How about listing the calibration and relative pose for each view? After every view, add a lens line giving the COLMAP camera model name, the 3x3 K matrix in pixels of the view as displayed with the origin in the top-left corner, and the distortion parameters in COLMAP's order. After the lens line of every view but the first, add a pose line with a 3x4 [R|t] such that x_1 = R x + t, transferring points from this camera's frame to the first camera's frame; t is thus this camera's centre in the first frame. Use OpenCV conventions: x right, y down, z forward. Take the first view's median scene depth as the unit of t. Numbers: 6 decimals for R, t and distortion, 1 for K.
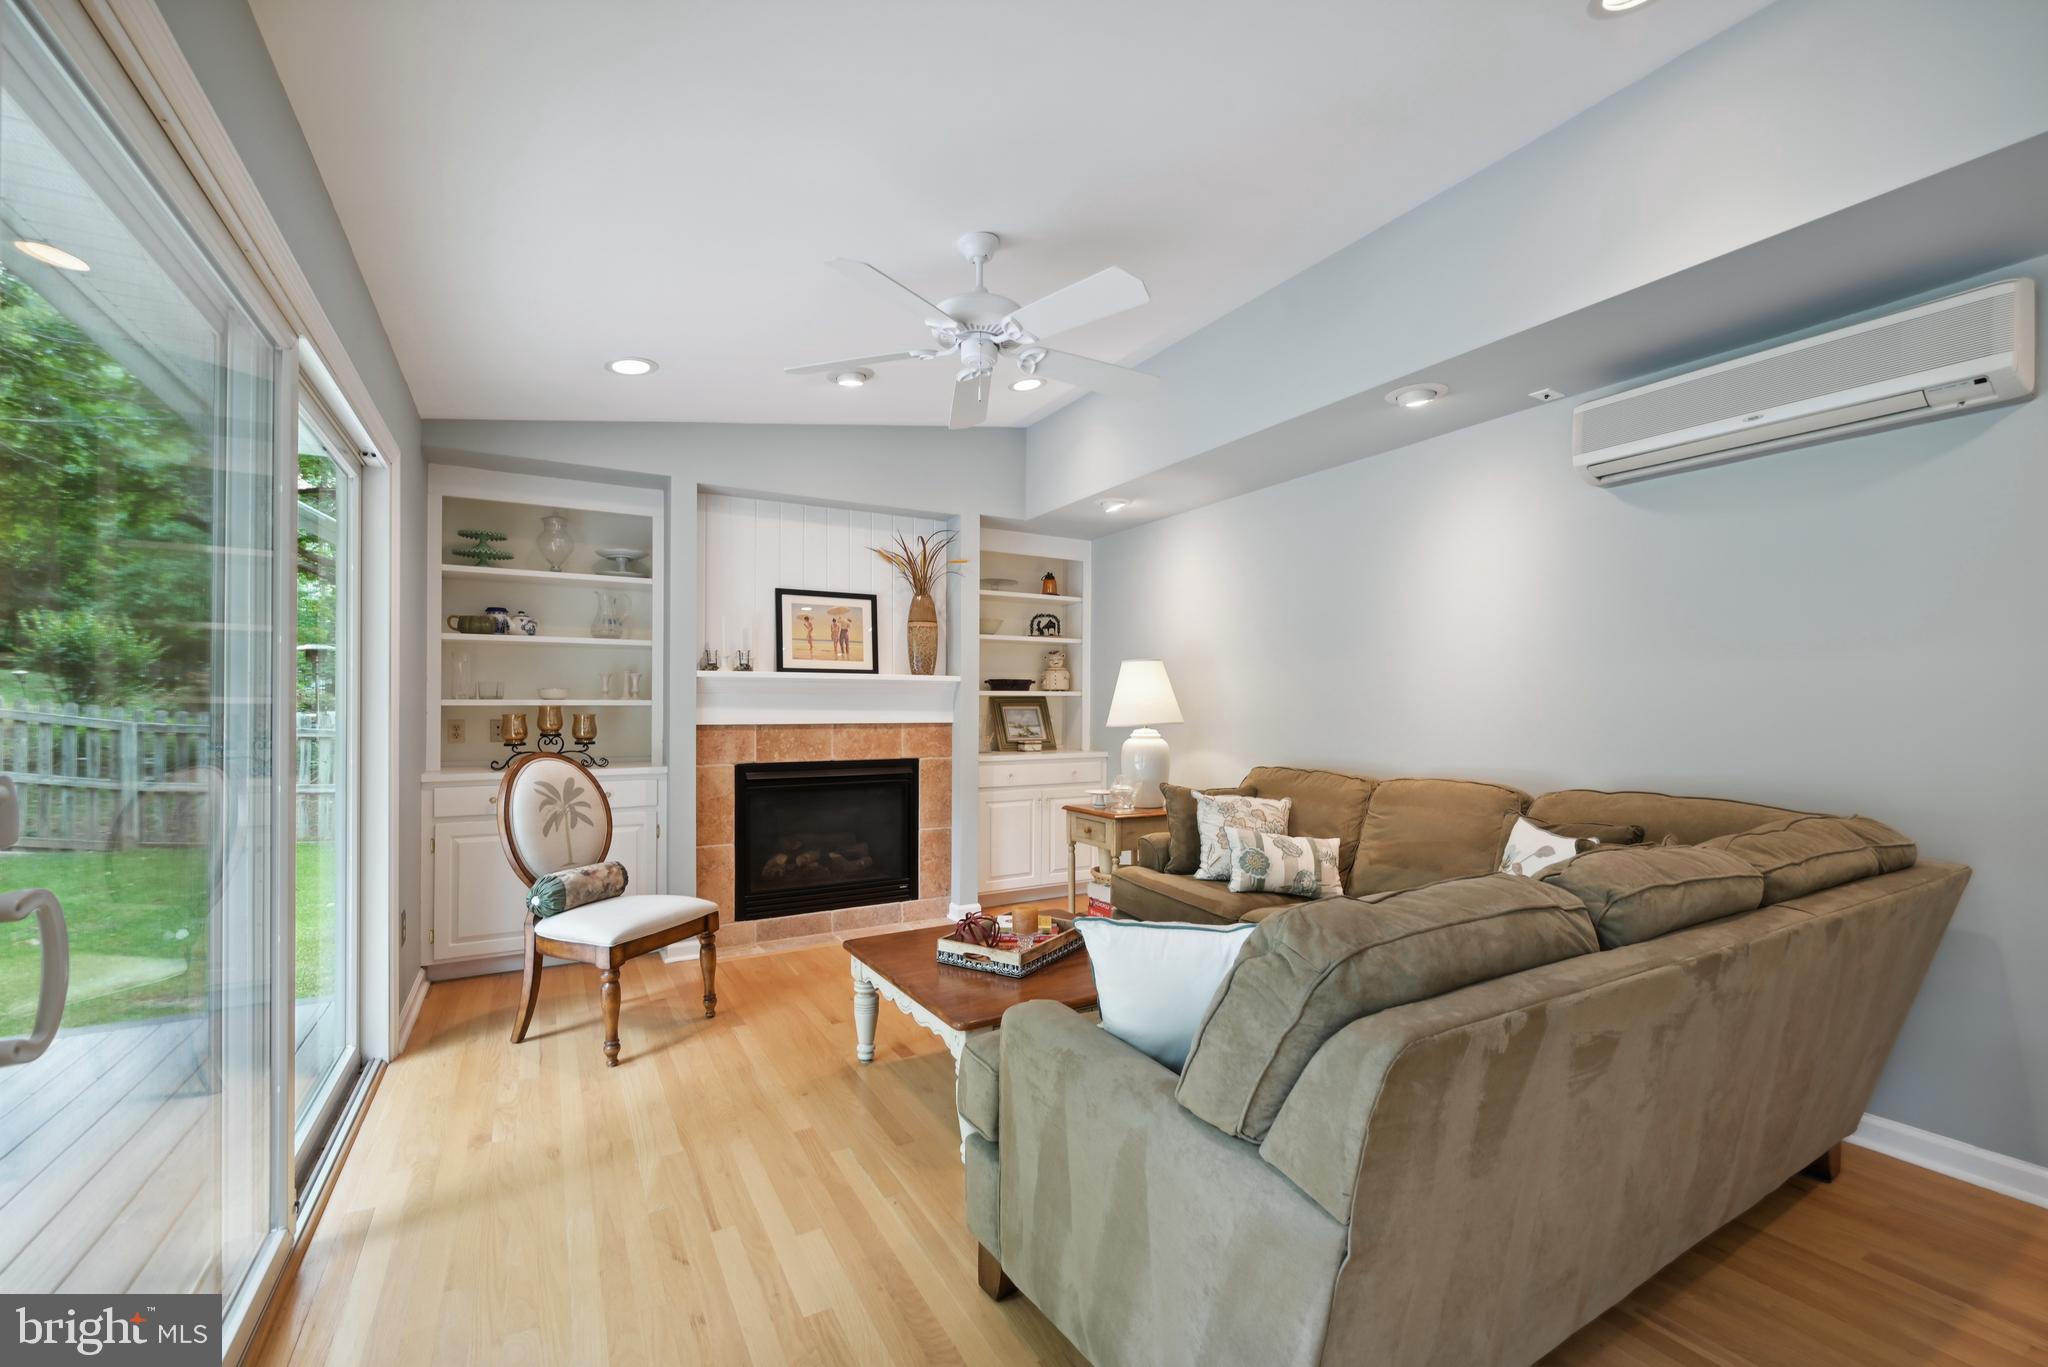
lens RADIAL K [[837.6, 0, 1023.7], [0, 837.6, 701.4], [0, 0, 1]] dist [-0.002838, -0.000490]
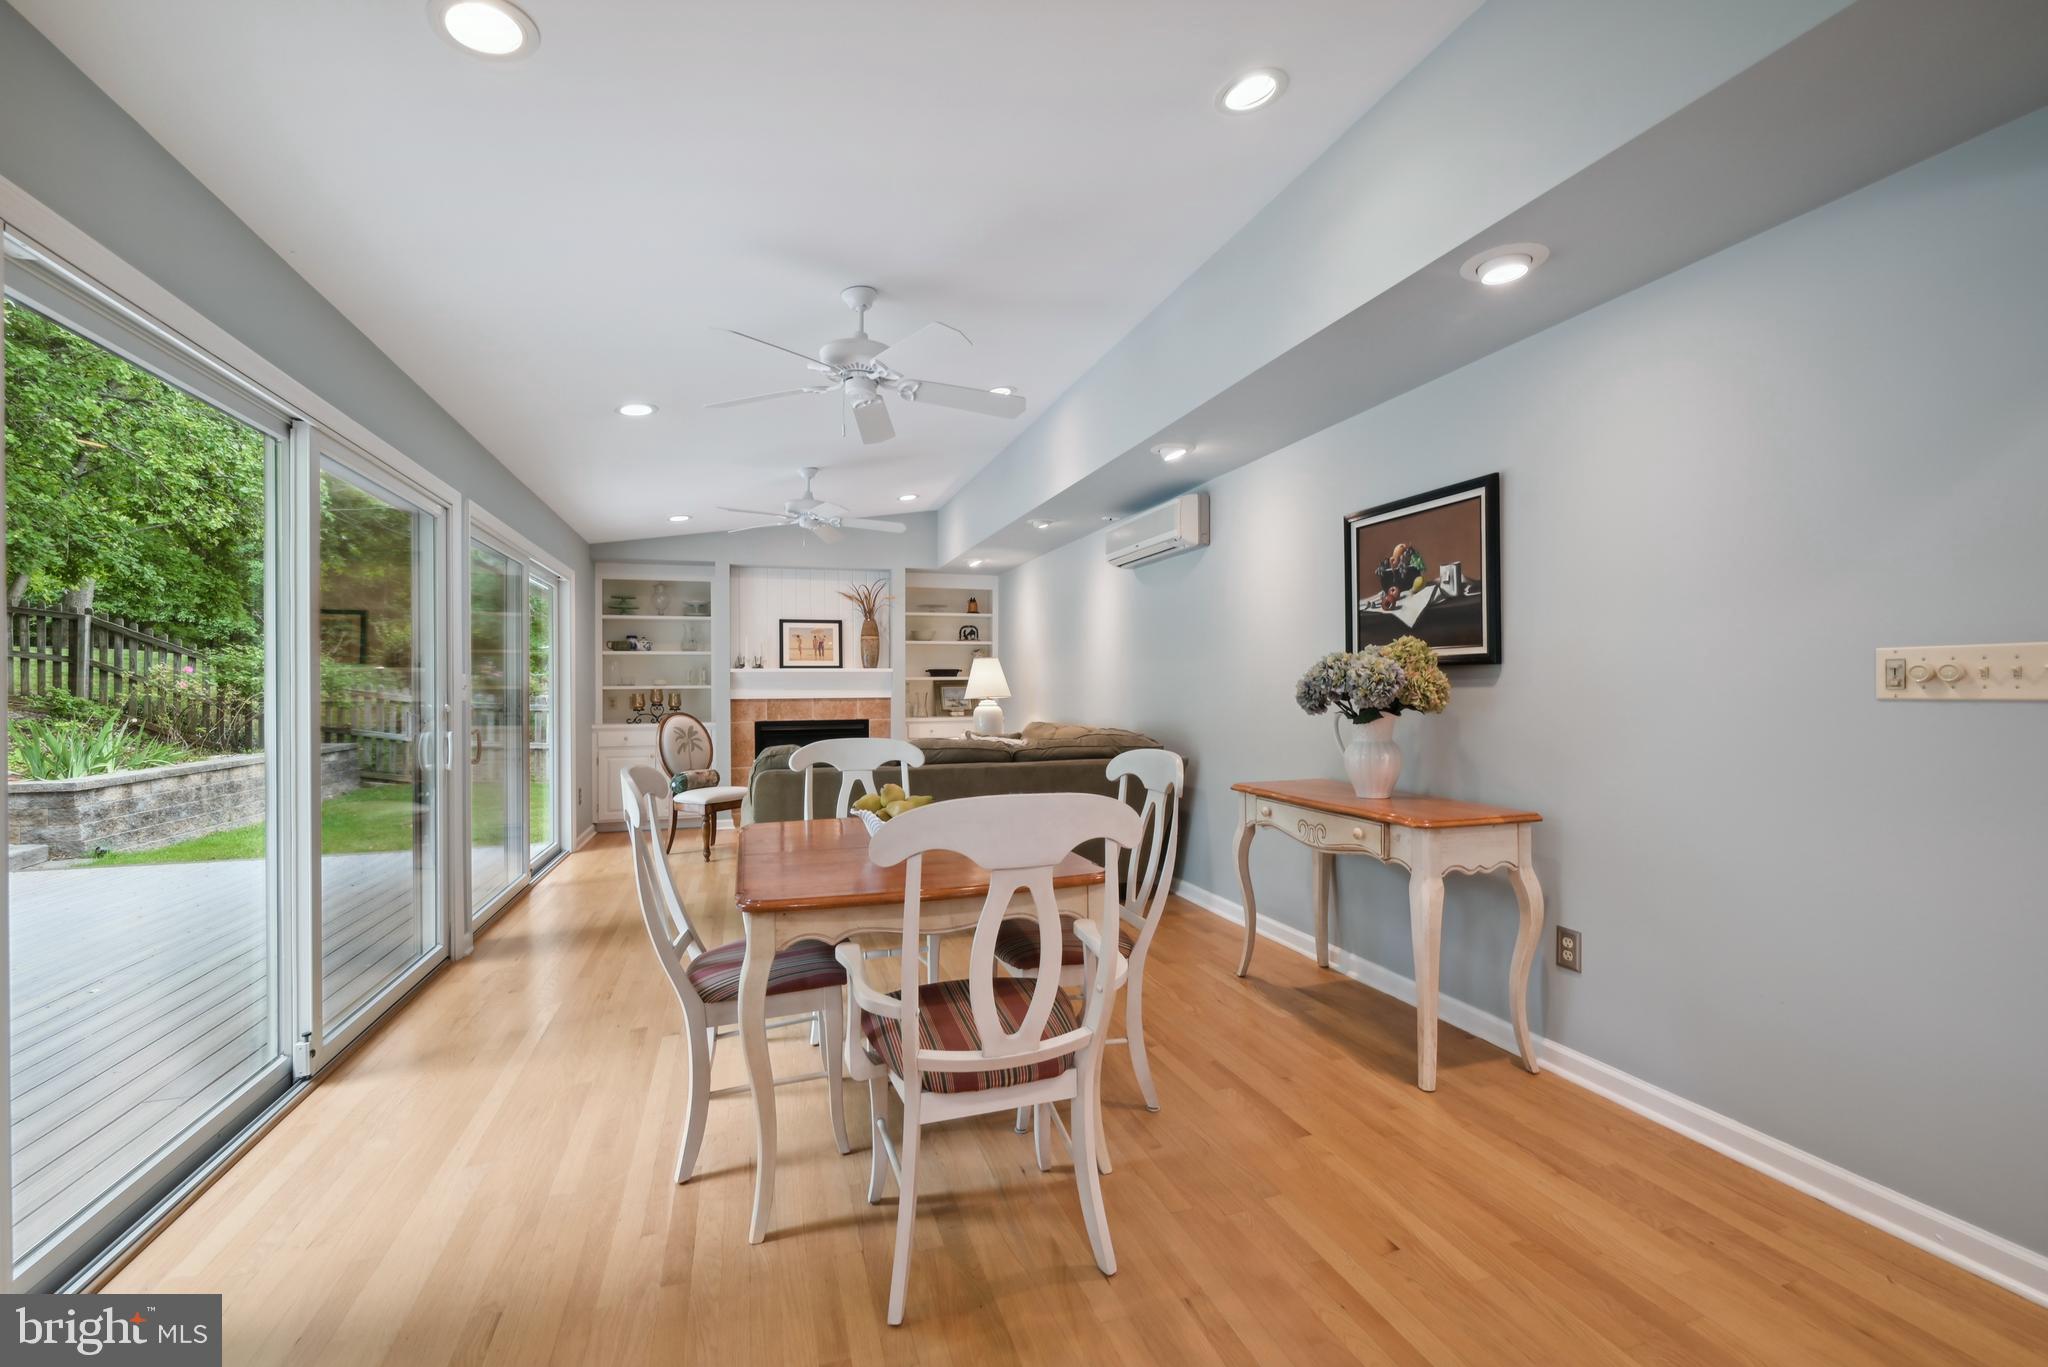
lens RADIAL K [[837.6, 0, 1024.0], [0, 837.6, 679.9], [0, 0, 1]] dist [-0.002838, -0.000490]
pose [[0.978969, -0.009964, -0.203763, 0.551641], [0.009819, 0.999950, -0.001723, -0.003342], [0.203770, -0.000314, 0.979019, -0.585468]]
